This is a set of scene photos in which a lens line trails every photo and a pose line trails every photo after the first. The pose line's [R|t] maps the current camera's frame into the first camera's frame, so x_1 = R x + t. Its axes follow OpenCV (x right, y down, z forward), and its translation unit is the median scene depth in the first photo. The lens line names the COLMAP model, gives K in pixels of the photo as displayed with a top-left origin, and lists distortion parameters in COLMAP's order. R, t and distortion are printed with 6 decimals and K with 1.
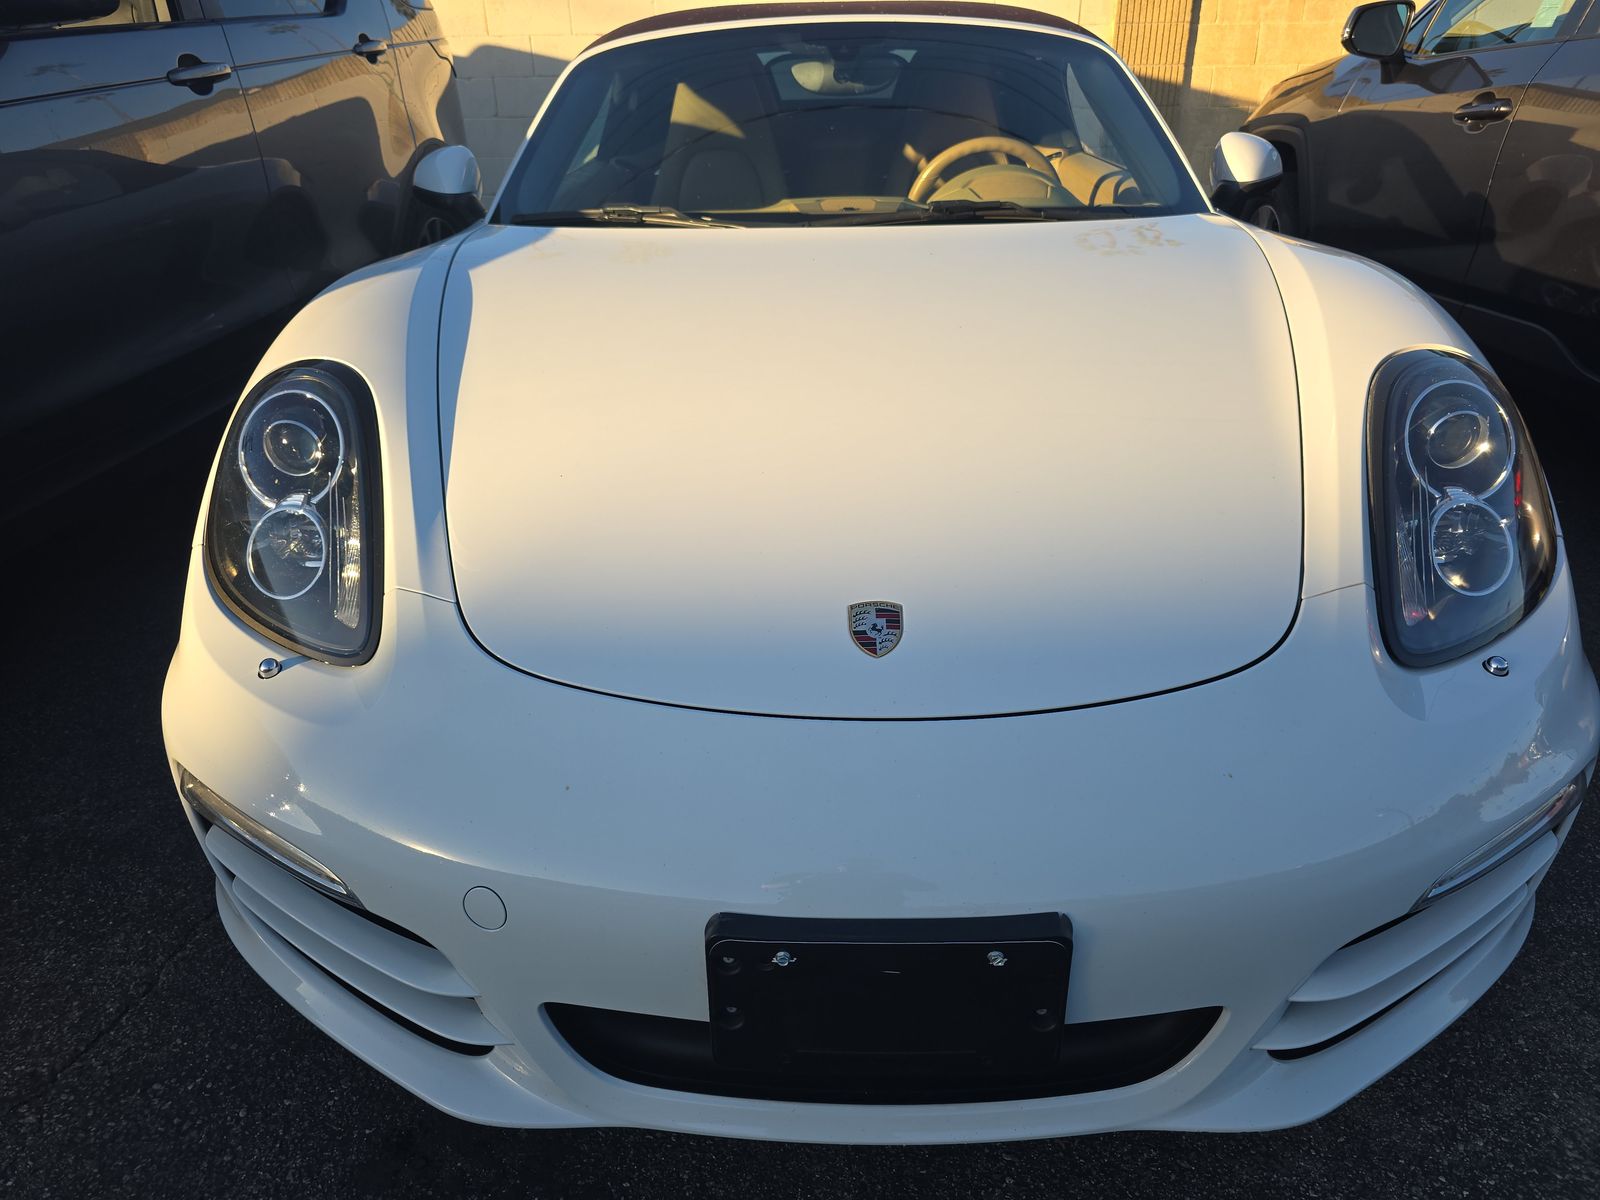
lens RADIAL K [[1123.6, 0, 795.5], [0, 1123.6, 598.6], [0, 0, 1]] dist [0.034391, -0.045319]
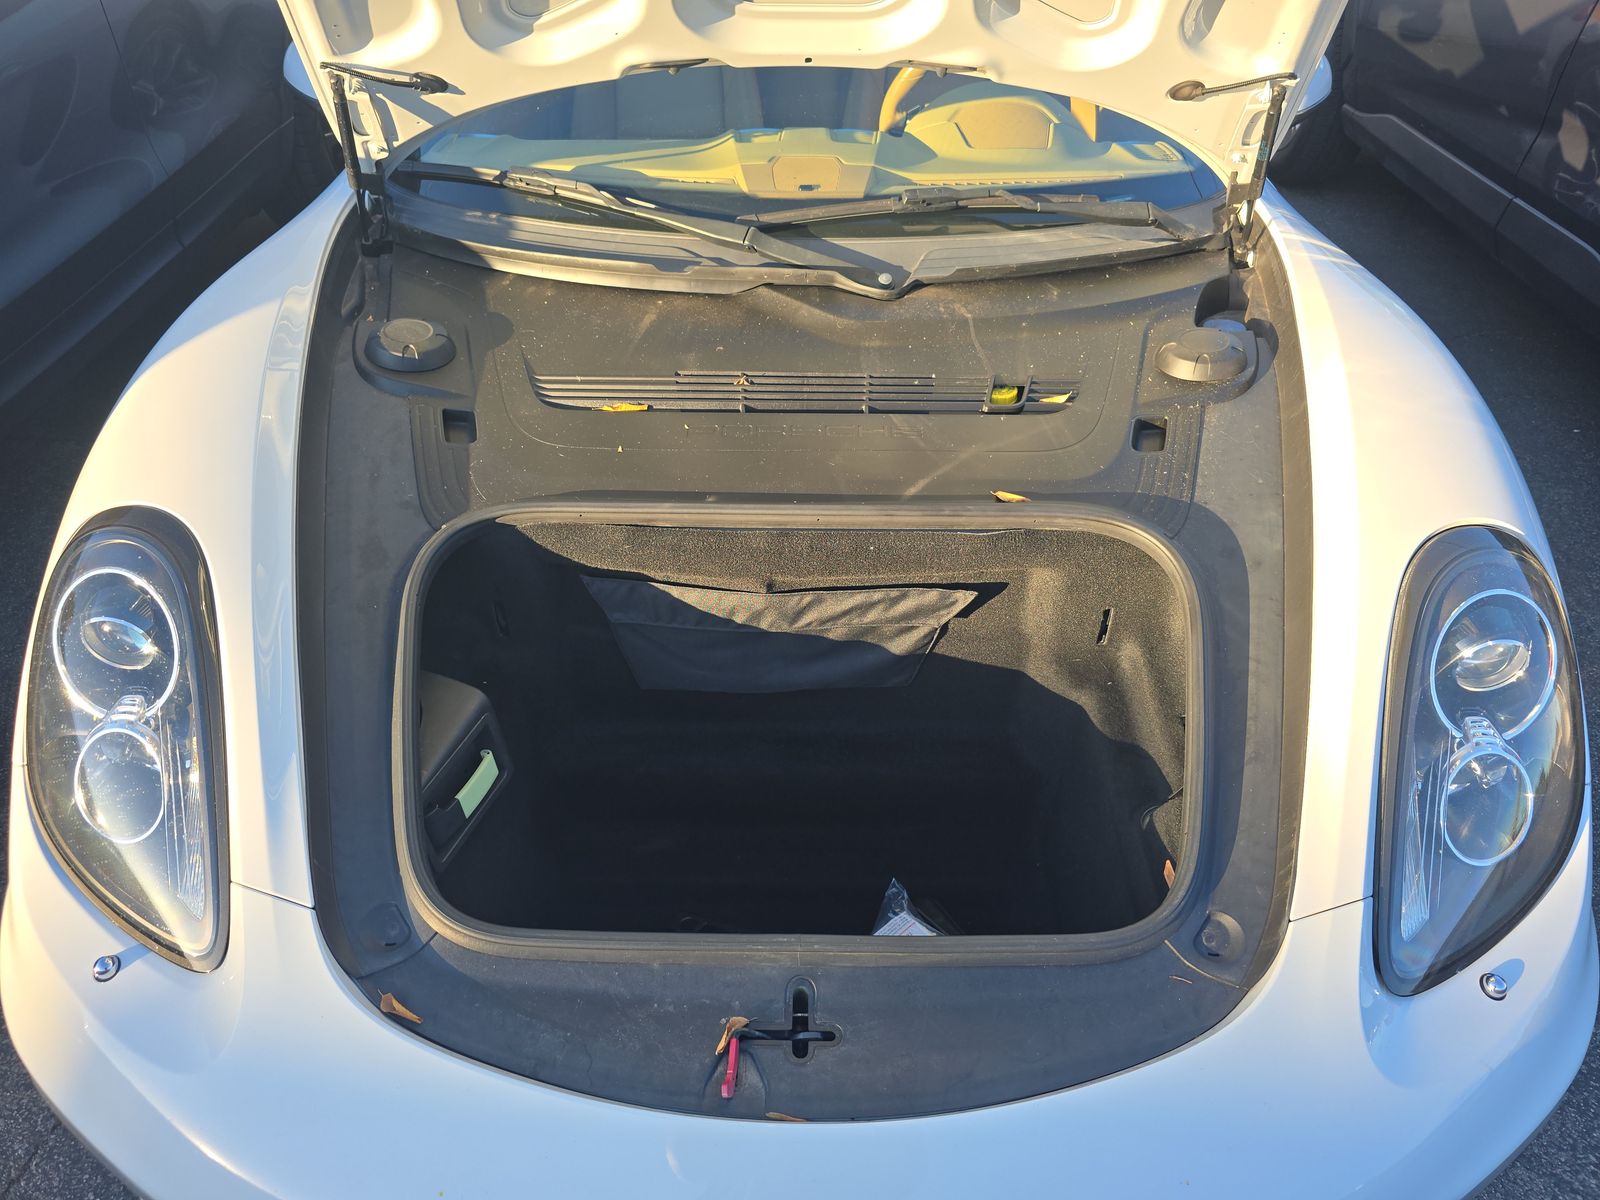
lens RADIAL K [[1123.6, 0, 807.5], [0, 1123.6, 604.3], [0, 0, 1]] dist [0.034391, -0.045319]
pose [[0.999565, 0.008171, 0.028349, 0.041635], [-0.014861, 0.969521, 0.244556, -0.384895], [-0.025486, -0.244871, 0.969221, 0.190874]]
